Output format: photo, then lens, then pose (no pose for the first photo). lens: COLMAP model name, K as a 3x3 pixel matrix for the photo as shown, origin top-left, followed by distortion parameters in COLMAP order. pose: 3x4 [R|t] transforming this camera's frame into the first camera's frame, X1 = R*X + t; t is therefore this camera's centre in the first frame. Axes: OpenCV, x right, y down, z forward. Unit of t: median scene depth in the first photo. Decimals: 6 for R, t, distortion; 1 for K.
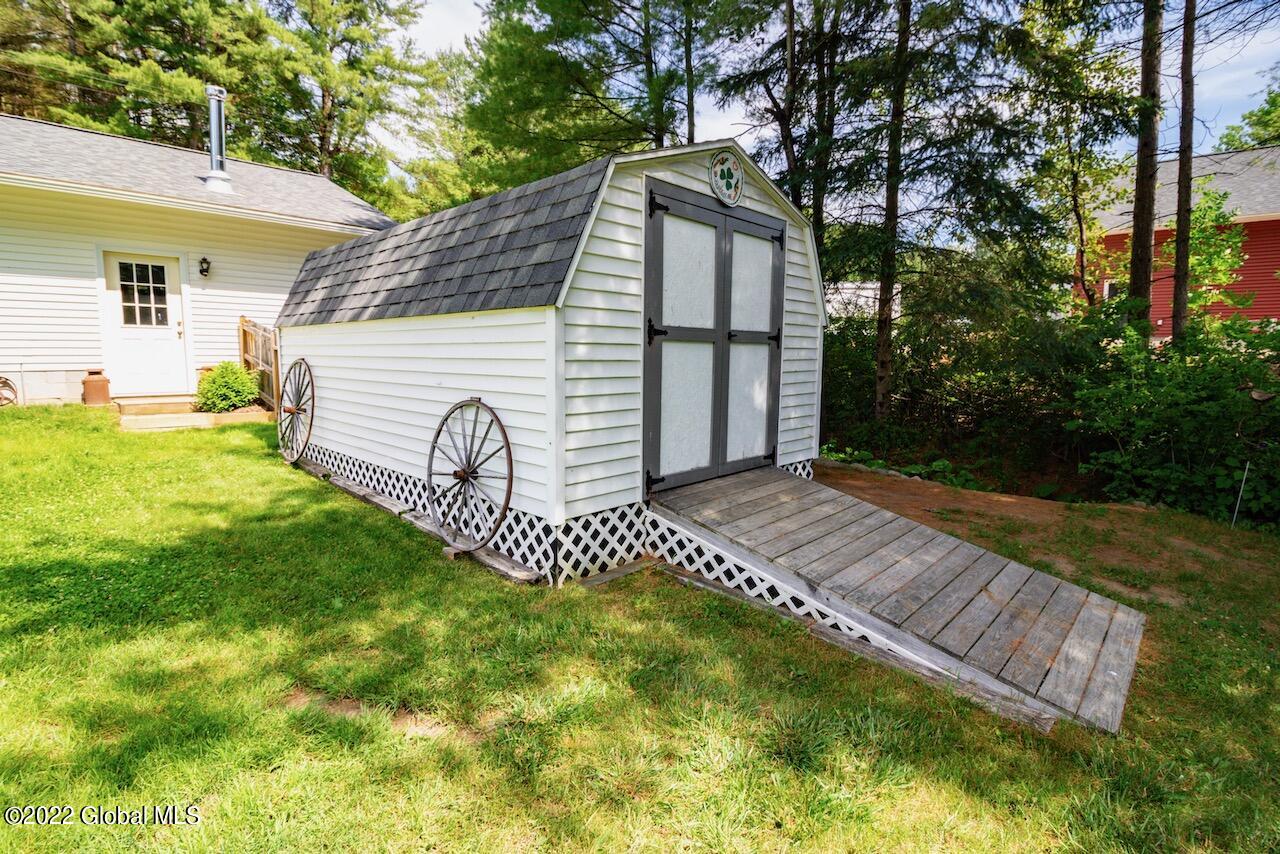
lens RADIAL K [[596.8, 0, 640.0], [0, 596.8, 427.0], [0, 0, 1]] dist [-0.017278, -0.000351]
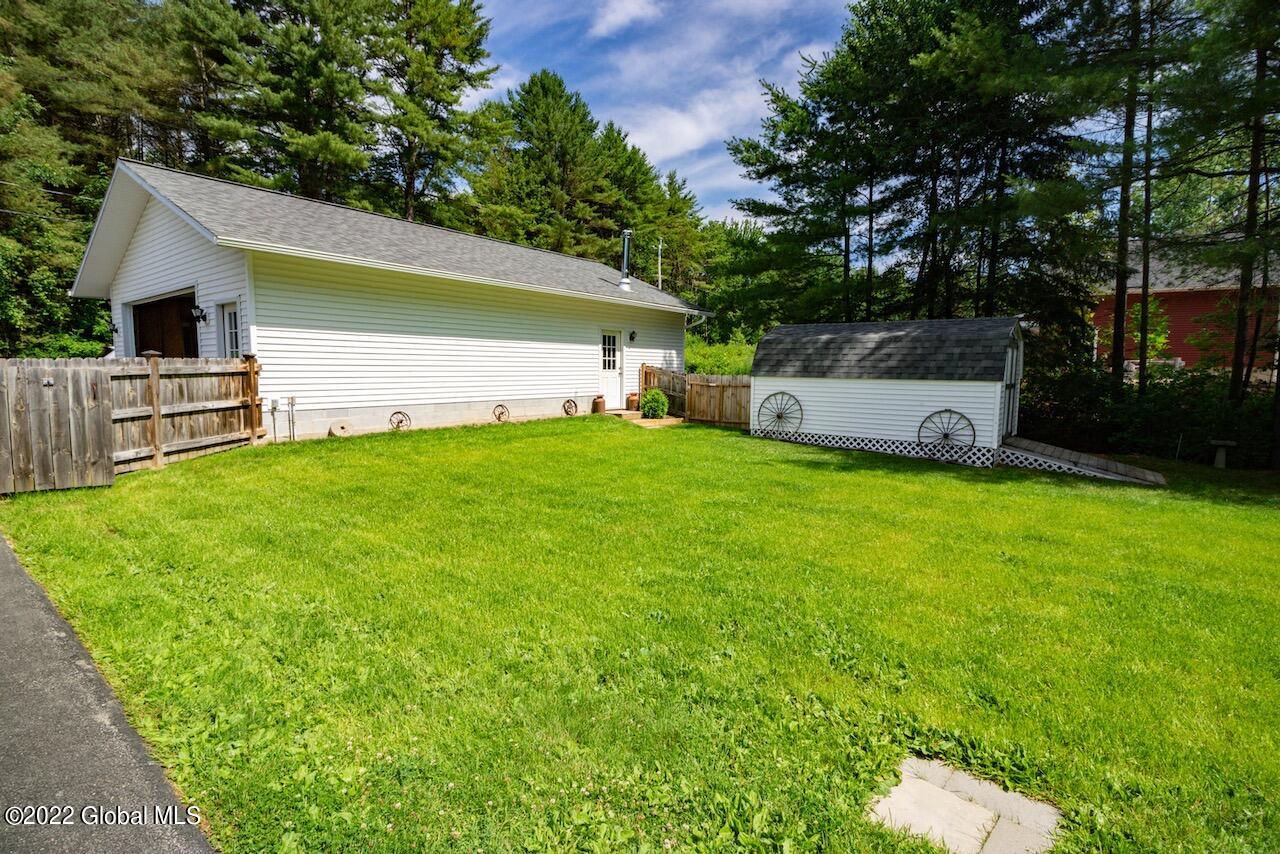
lens RADIAL K [[596.8, 0, 640.0], [0, 596.8, 427.0], [0, 0, 1]] dist [-0.017278, -0.000351]
pose [[0.995216, -0.011725, 0.096997, -0.949435], [0.013418, 0.999769, -0.016816, 0.030230], [-0.096778, 0.018037, 0.995143, -0.803067]]
